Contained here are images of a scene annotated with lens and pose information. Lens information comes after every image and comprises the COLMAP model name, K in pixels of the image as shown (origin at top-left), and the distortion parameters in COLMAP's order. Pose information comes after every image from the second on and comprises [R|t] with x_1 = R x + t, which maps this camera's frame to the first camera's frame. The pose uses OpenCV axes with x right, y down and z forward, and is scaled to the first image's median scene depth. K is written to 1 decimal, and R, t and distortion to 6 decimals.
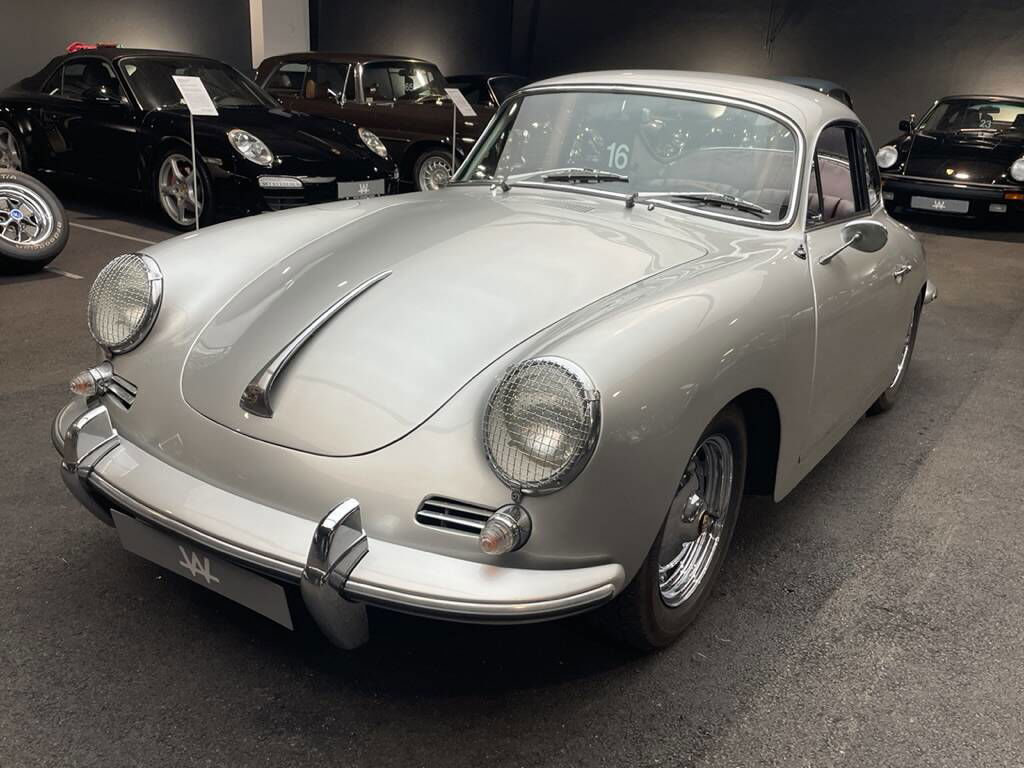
lens RADIAL K [[924.1, 0, 498.6], [0, 924.1, 386.9], [0, 0, 1]] dist [0.080481, -0.124913]
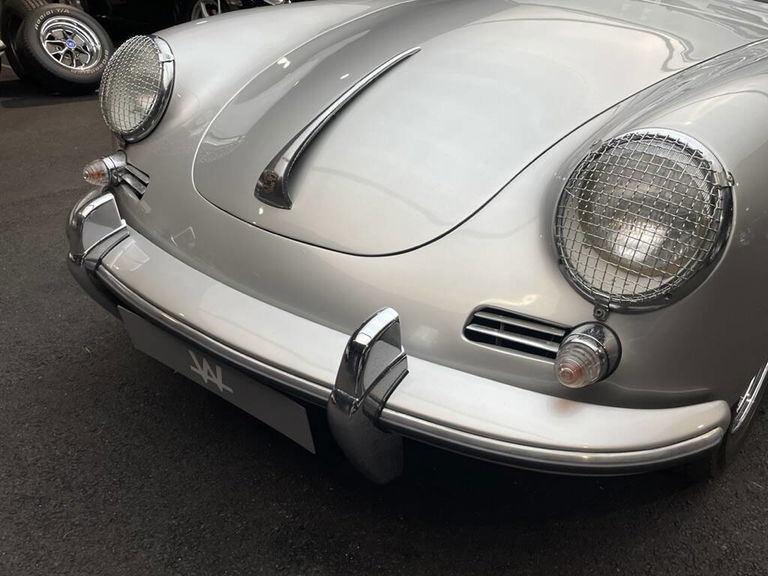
lens RADIAL K [[693.1, 0, 373.9], [0, 693.1, 290.1], [0, 0, 1]] dist [0.080481, -0.124913]
pose [[0.994246, 0.031099, -0.102504, -0.098991], [-0.018687, 0.992610, 0.119898, 0.029852], [0.105475, -0.117293, 0.987480, 0.363288]]
